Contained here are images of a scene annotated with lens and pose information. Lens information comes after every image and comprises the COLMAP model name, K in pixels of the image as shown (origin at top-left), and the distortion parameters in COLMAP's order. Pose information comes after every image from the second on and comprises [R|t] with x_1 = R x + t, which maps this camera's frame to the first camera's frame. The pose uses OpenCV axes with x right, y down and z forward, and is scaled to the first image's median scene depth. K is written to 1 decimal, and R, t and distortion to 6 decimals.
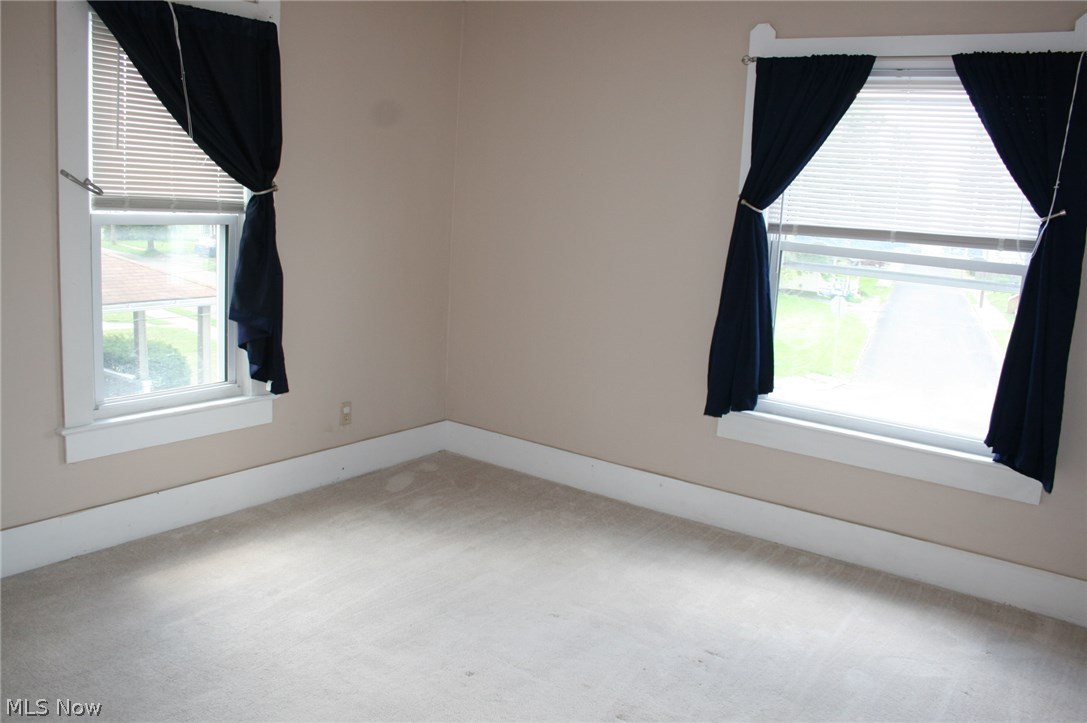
lens RADIAL K [[910.3, 0, 543.5], [0, 910.3, 361.5], [0, 0, 1]] dist [-0.118721, 0.070467]
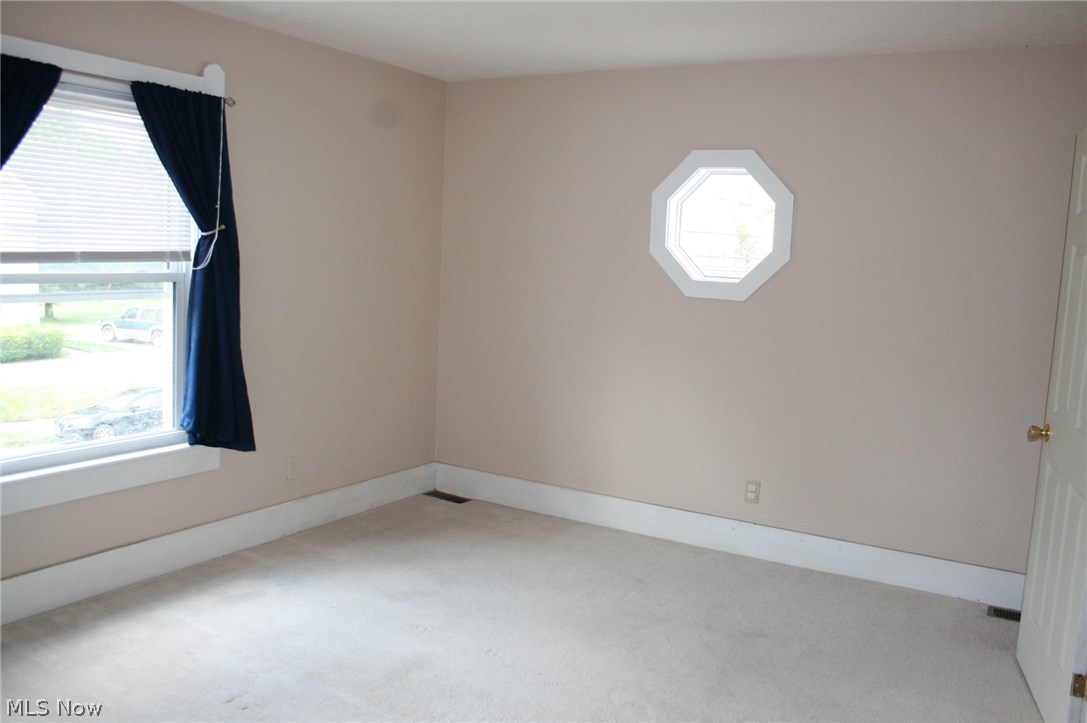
lens RADIAL K [[910.3, 0, 543.5], [0, 910.3, 361.5], [0, 0, 1]] dist [-0.118721, 0.070467]
pose [[-0.075662, -0.186281, 0.979579, -0.644469], [0.132477, 0.971808, 0.195036, -0.158686], [-0.988294, 0.144529, -0.048851, 0.596885]]
